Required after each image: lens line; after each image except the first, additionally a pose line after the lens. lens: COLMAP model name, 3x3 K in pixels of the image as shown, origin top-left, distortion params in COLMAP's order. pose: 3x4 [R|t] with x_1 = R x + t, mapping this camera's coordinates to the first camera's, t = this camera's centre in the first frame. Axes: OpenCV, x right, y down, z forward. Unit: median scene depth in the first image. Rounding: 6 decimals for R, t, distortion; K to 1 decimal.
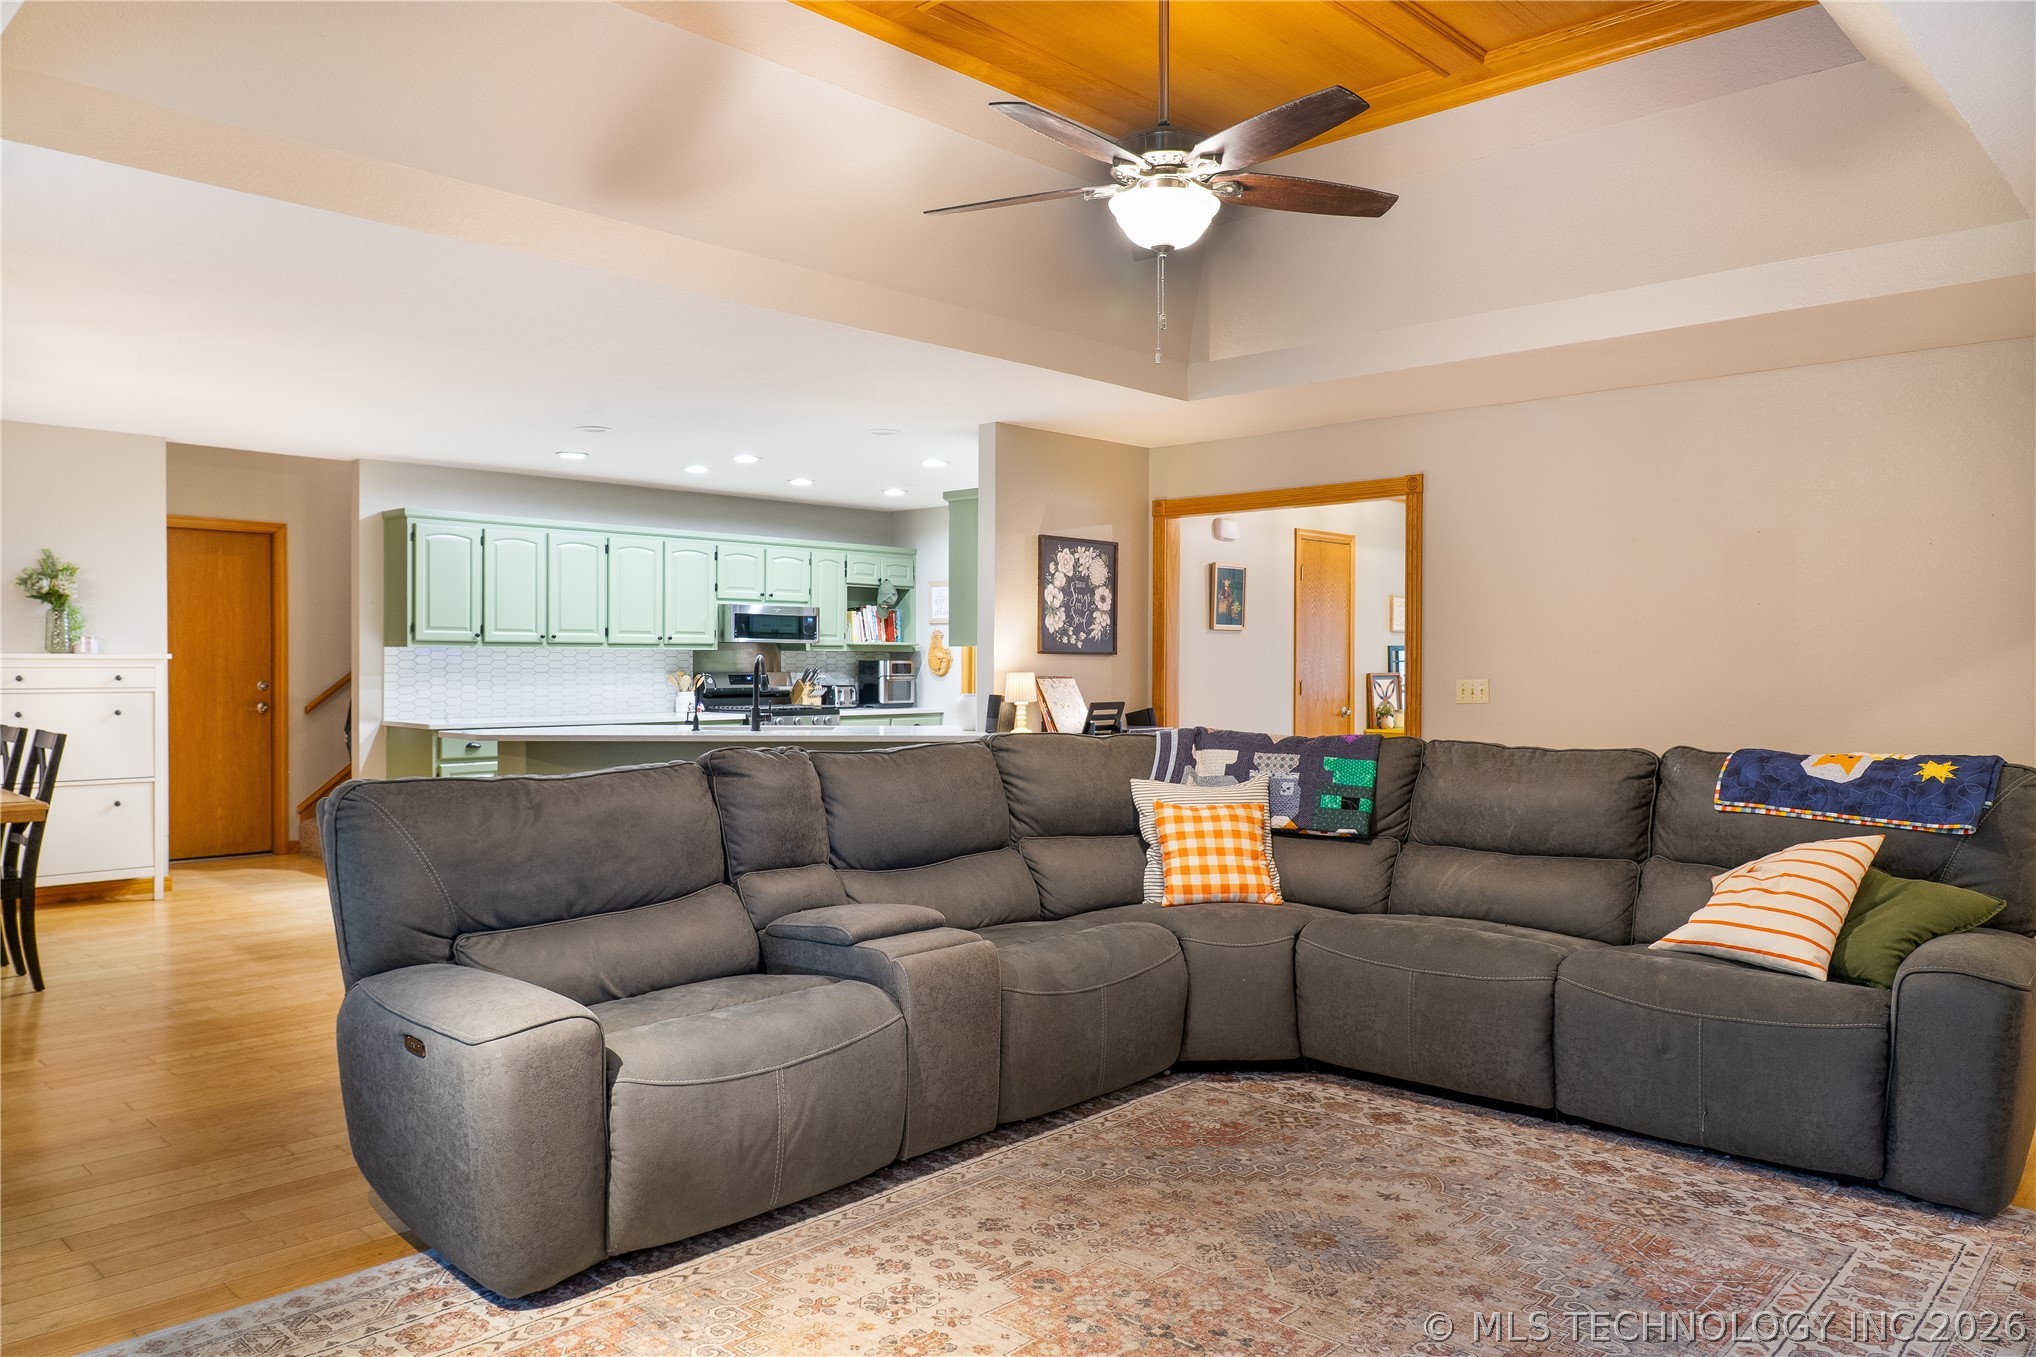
lens RADIAL K [[1406.5, 0, 1026.3], [0, 1406.5, 670.2], [0, 0, 1]] dist [-0.010712, 0.001983]
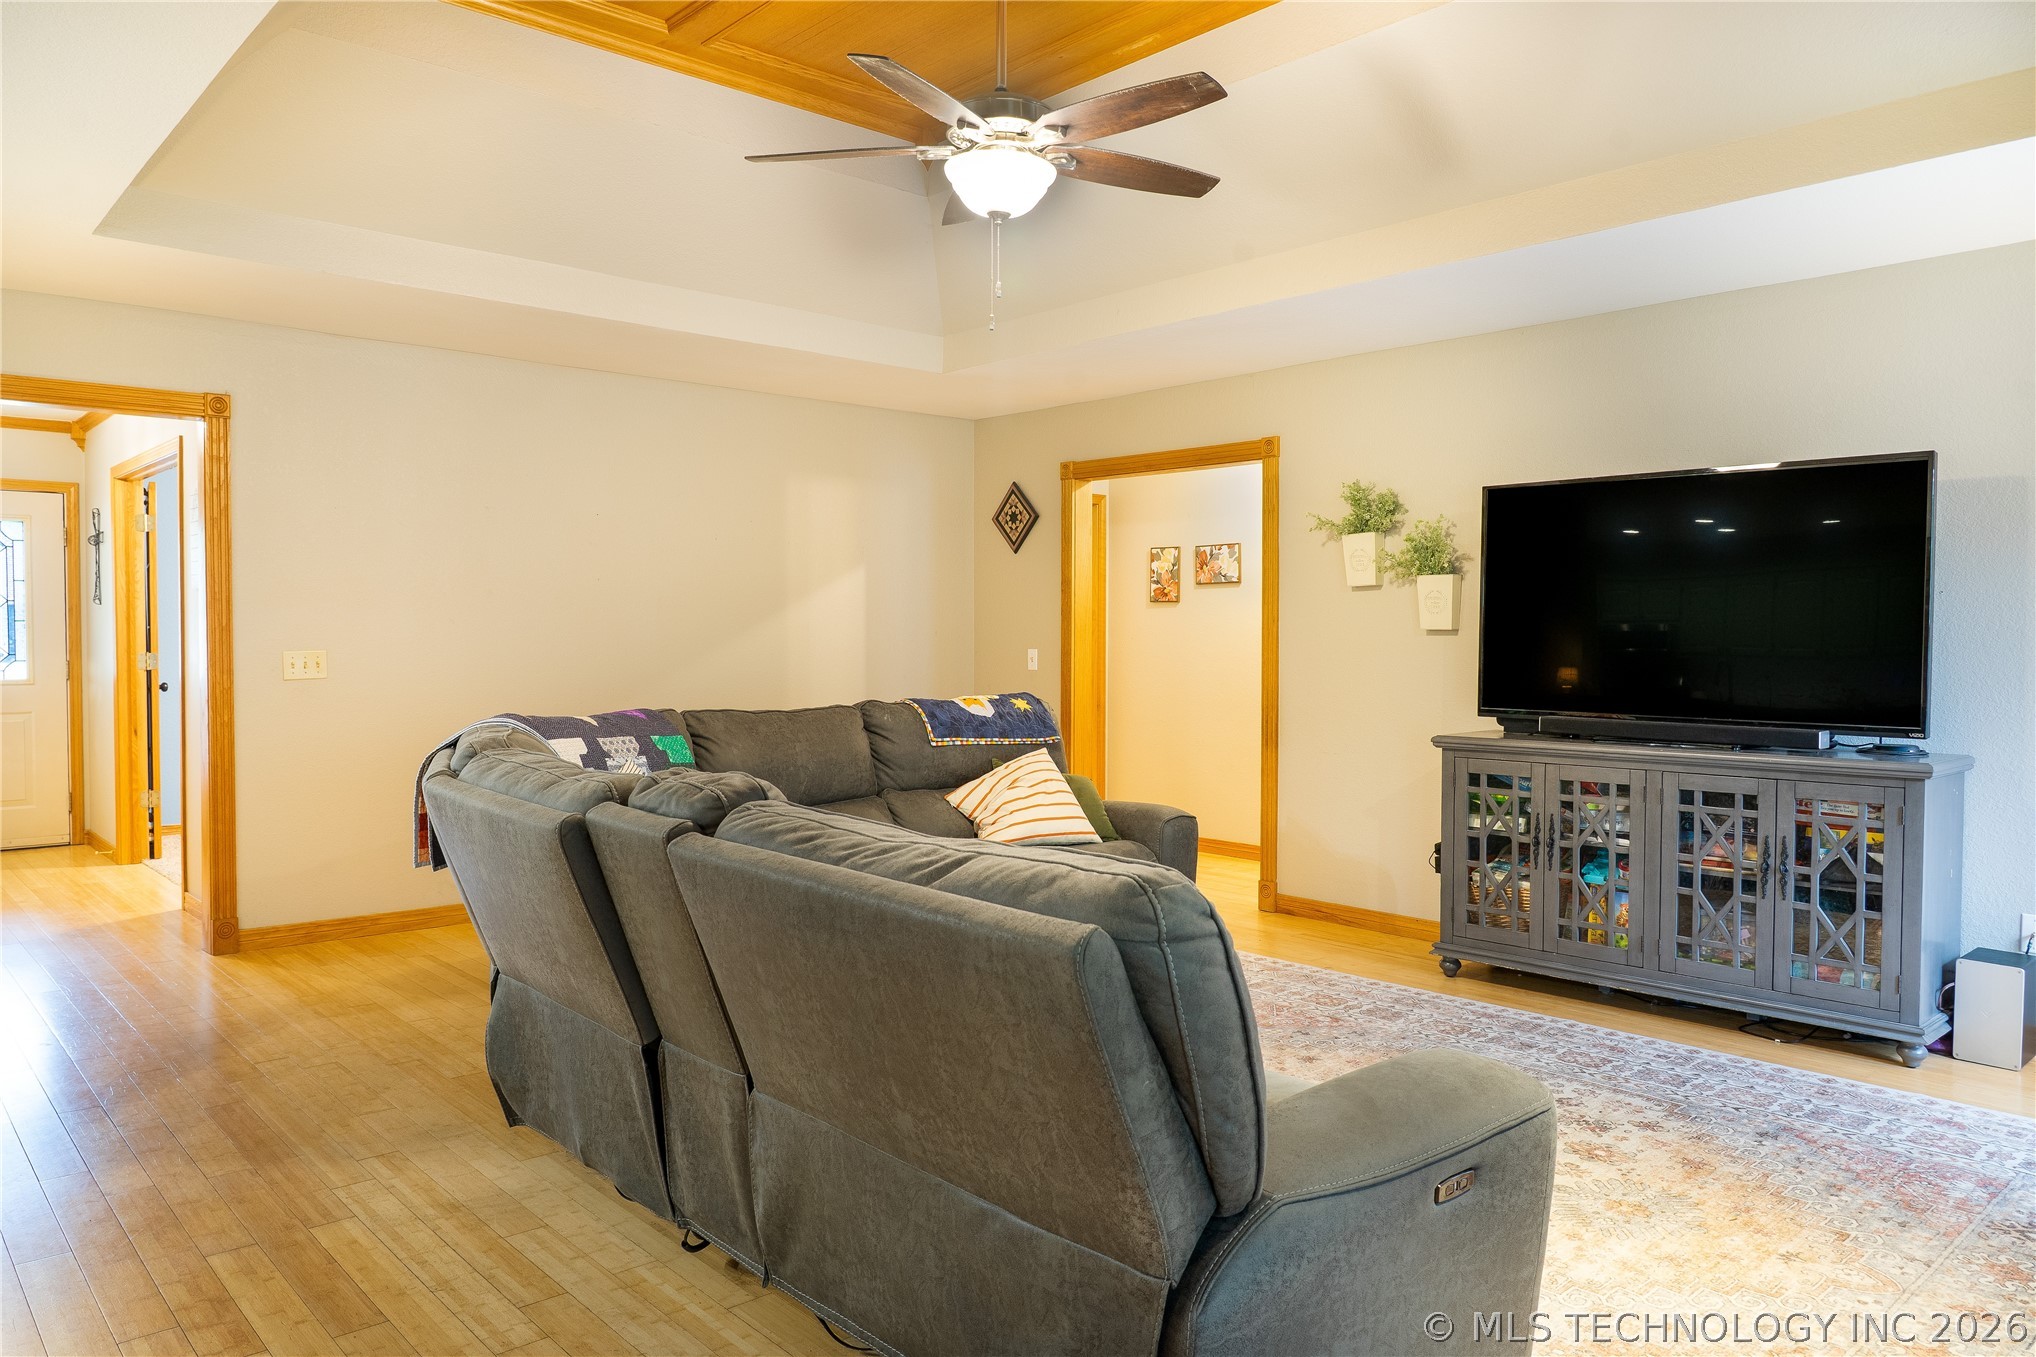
lens RADIAL K [[1406.5, 0, 1026.3], [0, 1406.5, 670.2], [0, 0, 1]] dist [-0.010712, 0.001983]
pose [[0.082632, -0.032768, 0.996041, -0.895698], [0.002107, 0.999463, 0.032706, -0.015414], [-0.996578, -0.000604, 0.082657, 0.891342]]
